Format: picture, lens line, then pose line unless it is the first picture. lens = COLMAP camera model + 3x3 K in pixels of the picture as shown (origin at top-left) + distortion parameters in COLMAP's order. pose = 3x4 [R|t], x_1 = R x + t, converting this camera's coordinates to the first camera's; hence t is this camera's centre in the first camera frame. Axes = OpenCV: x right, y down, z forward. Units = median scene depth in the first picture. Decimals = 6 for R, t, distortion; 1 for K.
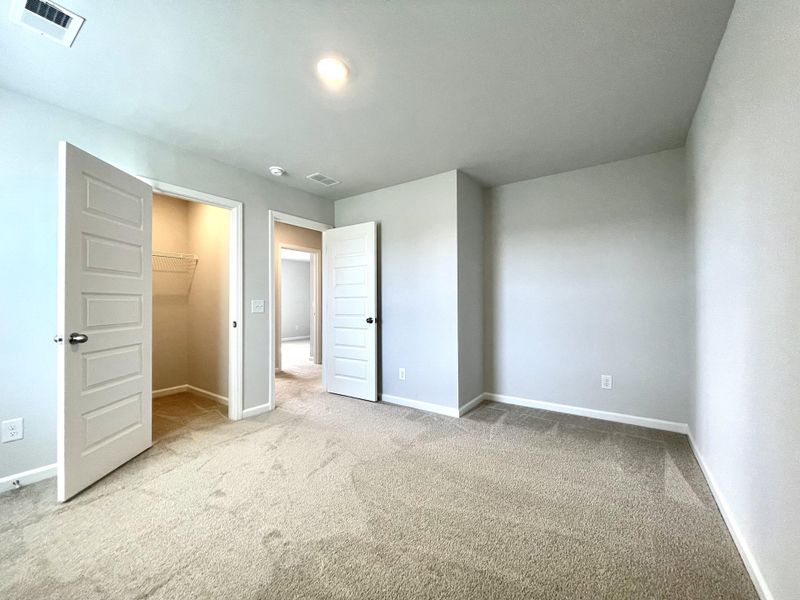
lens RADIAL K [[324.2, 0, 402.2], [0, 324.2, 304.0], [0, 0, 1]] dist [0.006263, -0.002549]
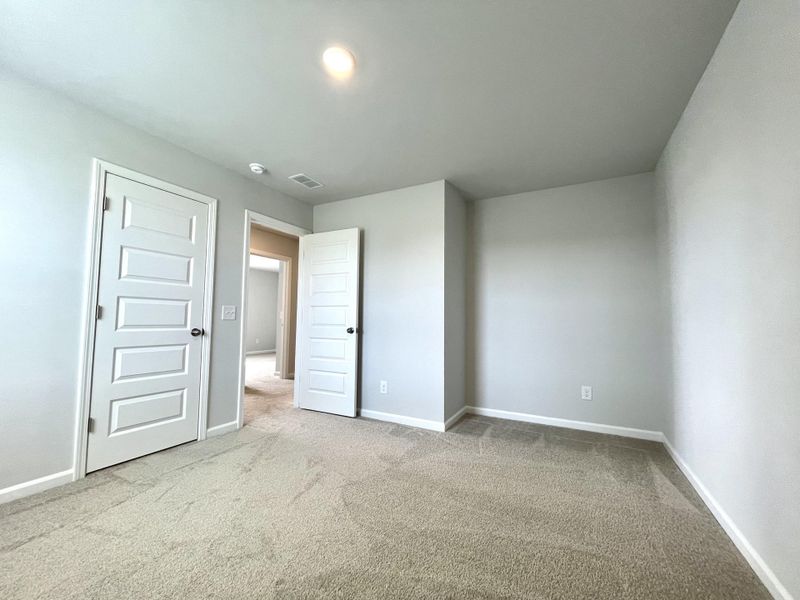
lens RADIAL K [[324.2, 0, 398.1], [0, 324.2, 304.1], [0, 0, 1]] dist [0.006263, -0.002549]
pose [[0.992750, 0.022911, 0.117995, -0.118399], [-0.016730, 0.998449, -0.053108, 0.033723], [-0.119029, 0.050749, 0.991593, 0.056100]]
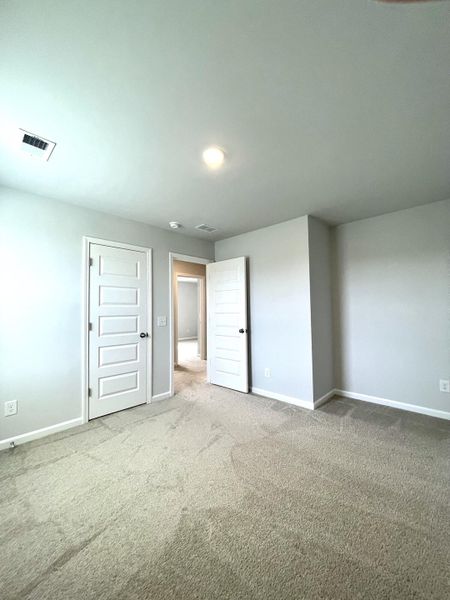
lens RADIAL K [[243.1, 0, 227.2], [0, 243.1, 300.6], [0, 0, 1]] dist [0.006263, -0.002549]
pose [[0.988468, -0.016606, -0.150518, -0.010792], [0.011832, 0.999400, -0.032556, -0.064652], [0.150968, 0.030399, 0.988071, 0.004350]]
